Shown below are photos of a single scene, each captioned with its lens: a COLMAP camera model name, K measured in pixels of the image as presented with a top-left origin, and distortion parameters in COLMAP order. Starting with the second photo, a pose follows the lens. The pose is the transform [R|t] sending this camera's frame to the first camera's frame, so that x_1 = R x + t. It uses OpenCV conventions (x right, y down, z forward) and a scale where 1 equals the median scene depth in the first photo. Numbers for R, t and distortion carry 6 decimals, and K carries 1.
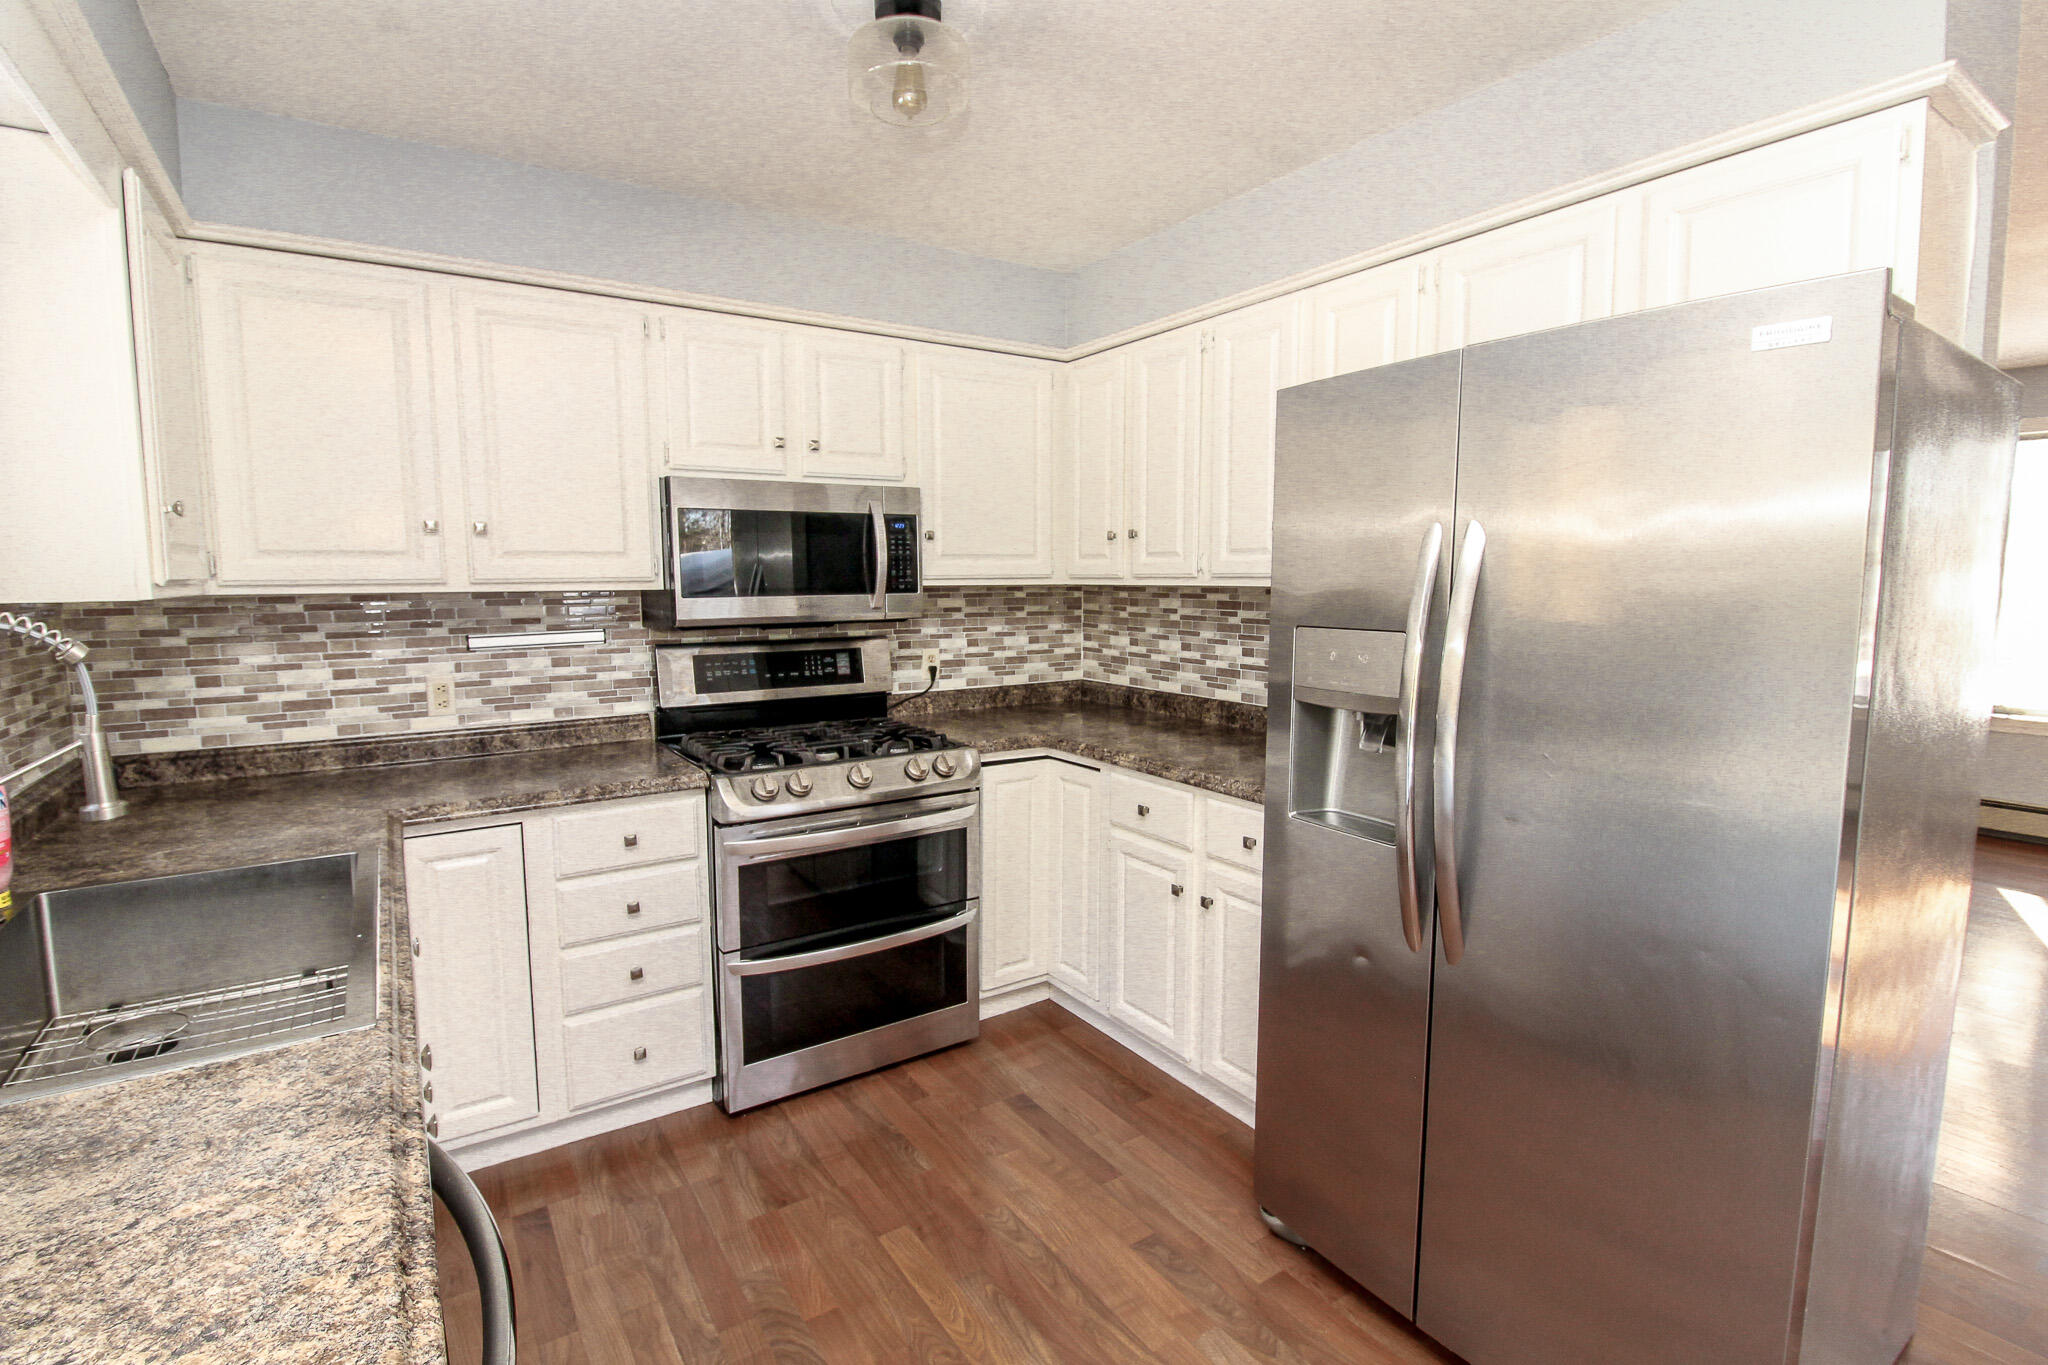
lens RADIAL K [[910.5, 0, 1039.6], [0, 910.5, 683.6], [0, 0, 1]] dist [-0.045038, 0.000606]
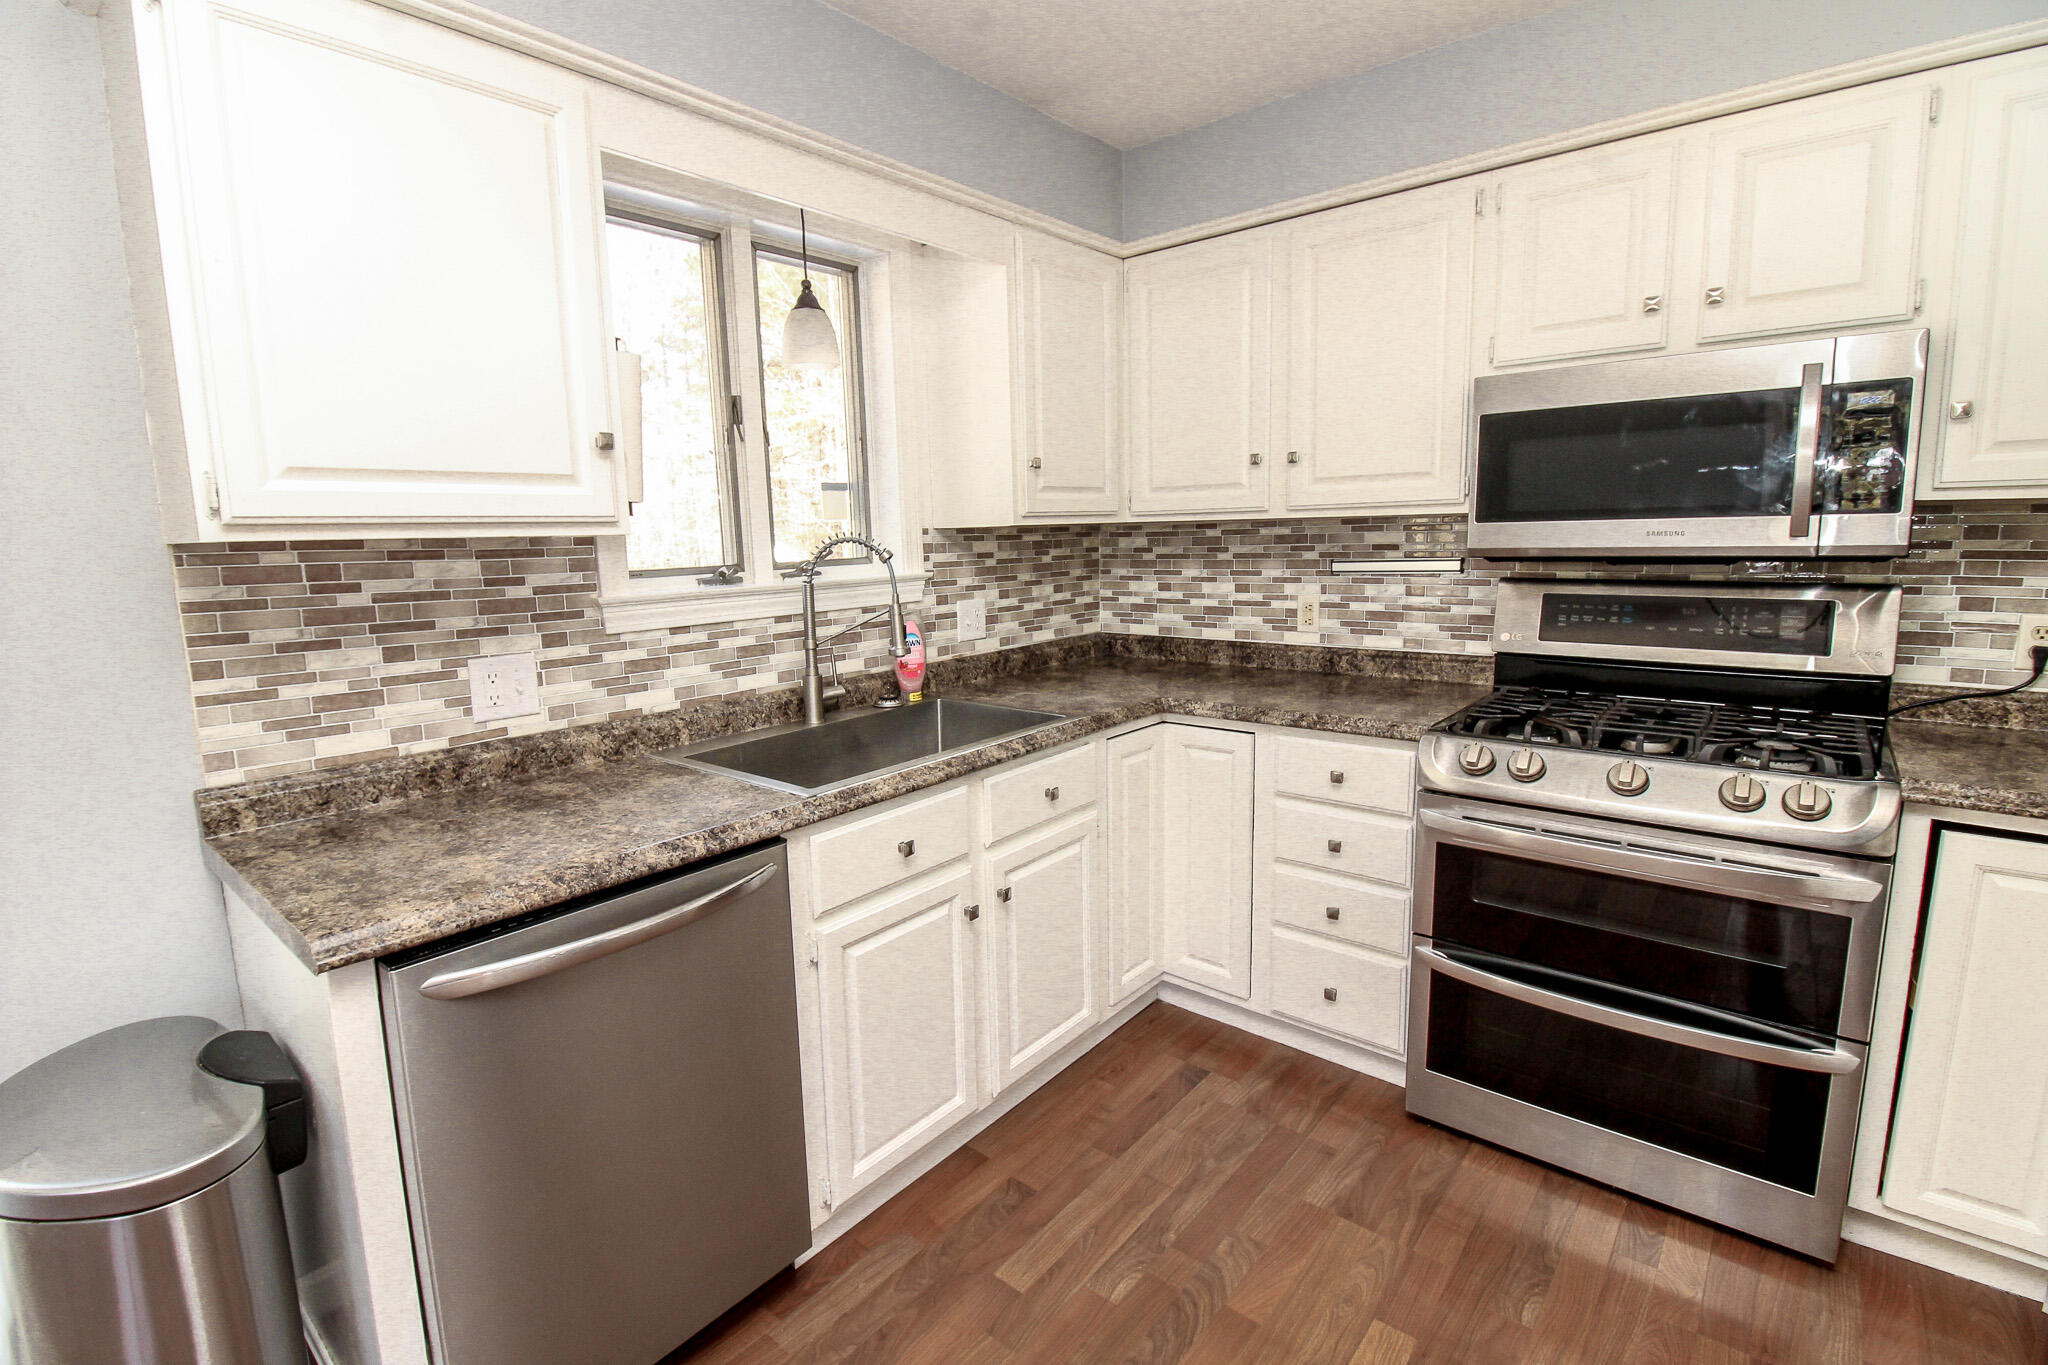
lens RADIAL K [[947.0, 0, 996.8], [0, 947.0, 678.0], [0, 0, 1]] dist [0.000665, -0.014307]
pose [[0.255509, 0.150525, -0.955017, 0.353462], [-0.079563, 0.987729, 0.134395, -0.034069], [0.963527, 0.041645, 0.264349, 0.319068]]
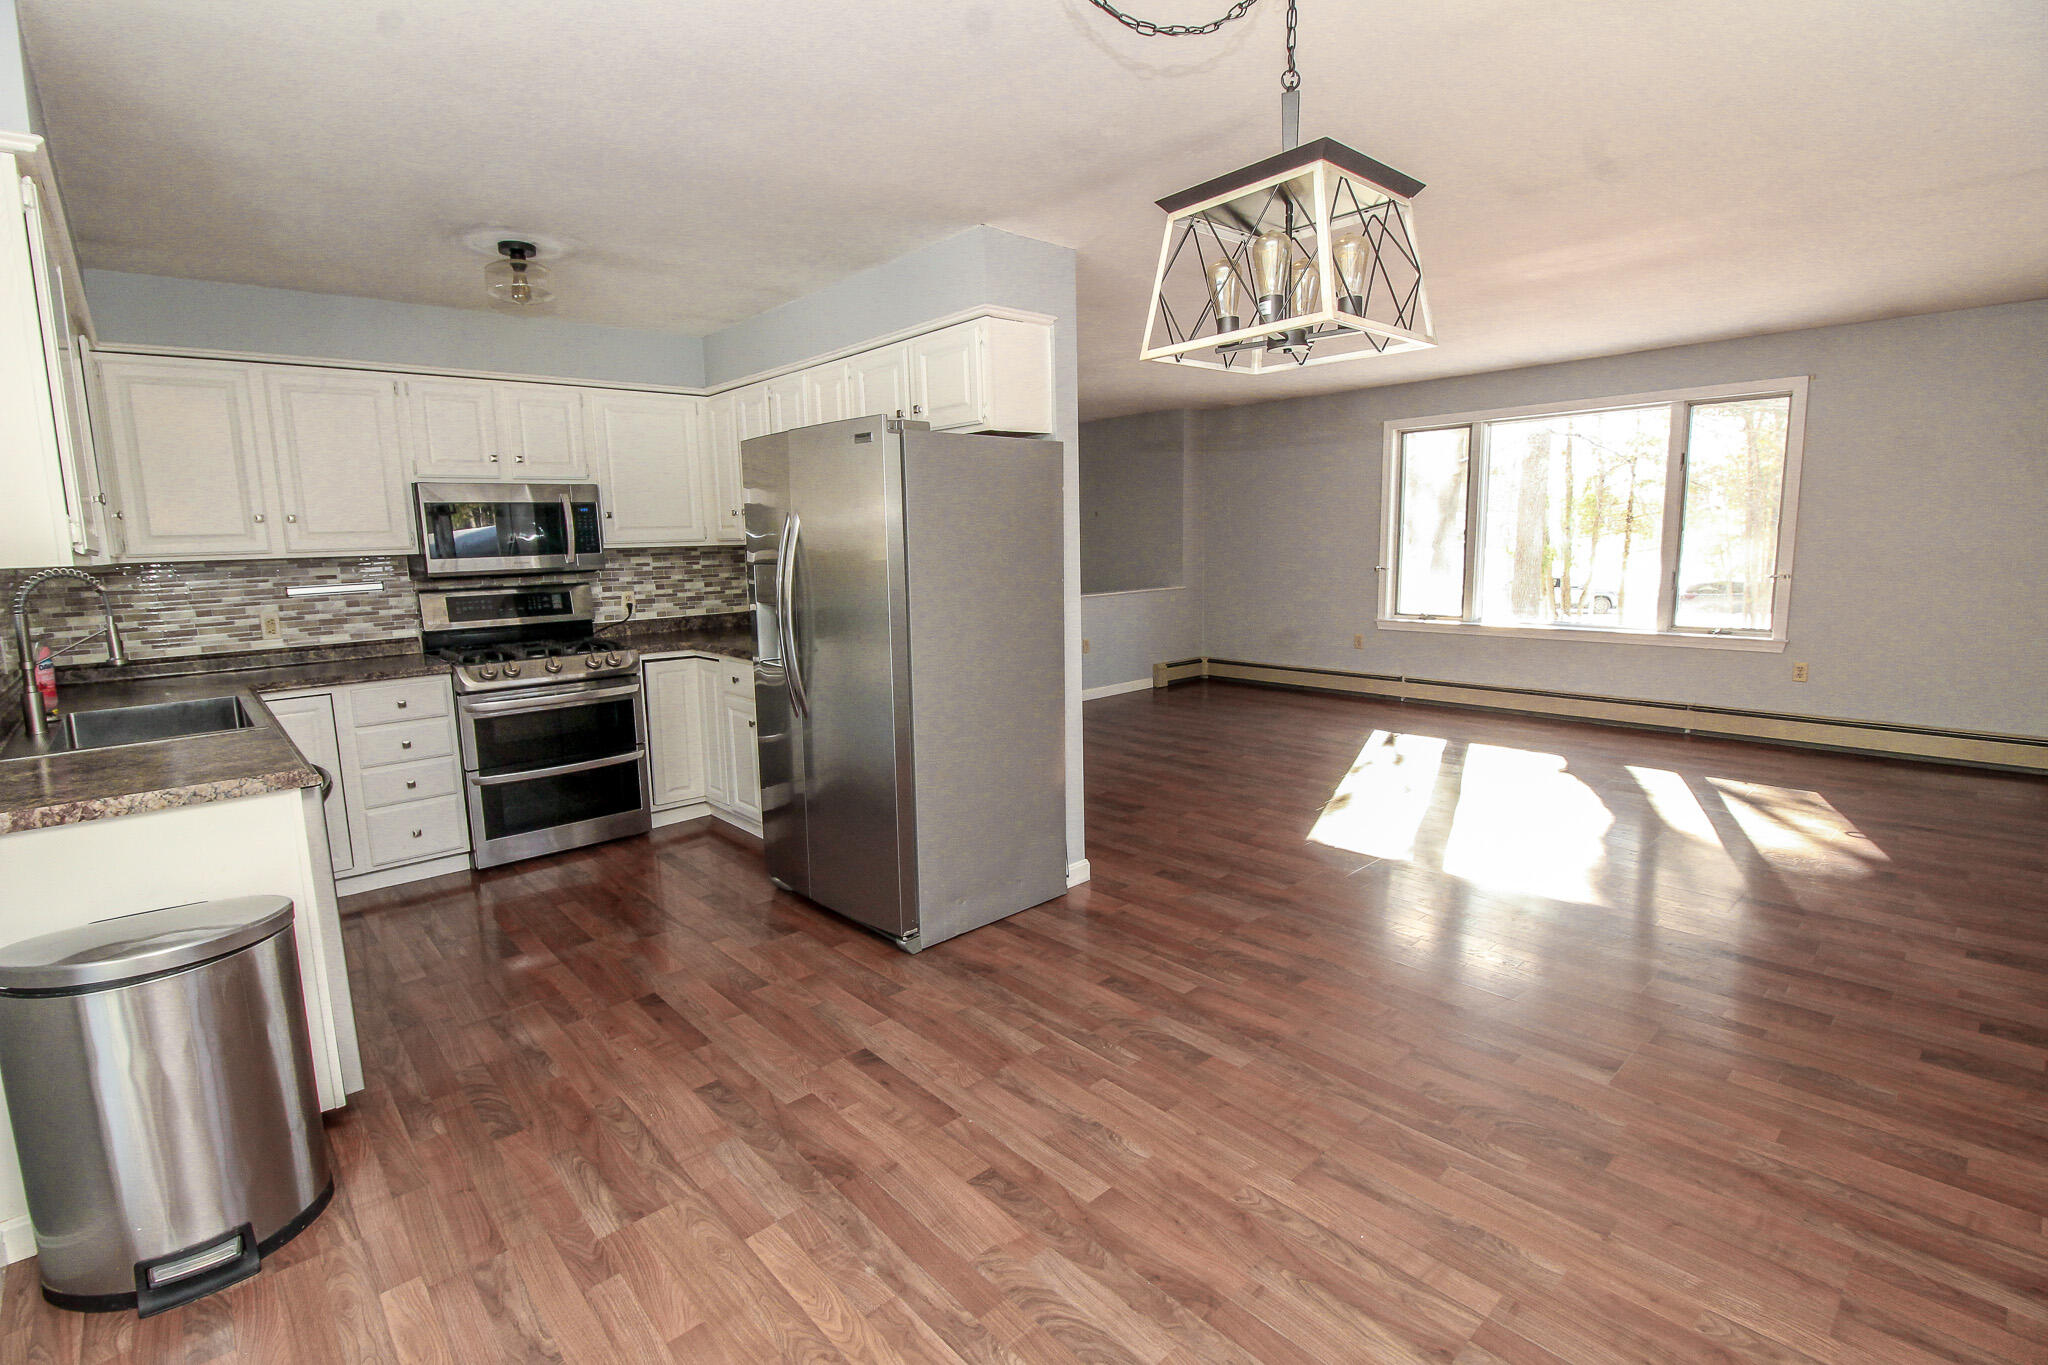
lens RADIAL K [[947.0, 0, 996.8], [0, 947.0, 678.0], [0, 0, 1]] dist [0.000665, -0.014307]
pose [[0.992856, -0.039562, 0.112571, 0.388923], [0.035352, 0.998607, 0.039160, 0.082468], [-0.113963, -0.034901, 0.992872, -0.762676]]
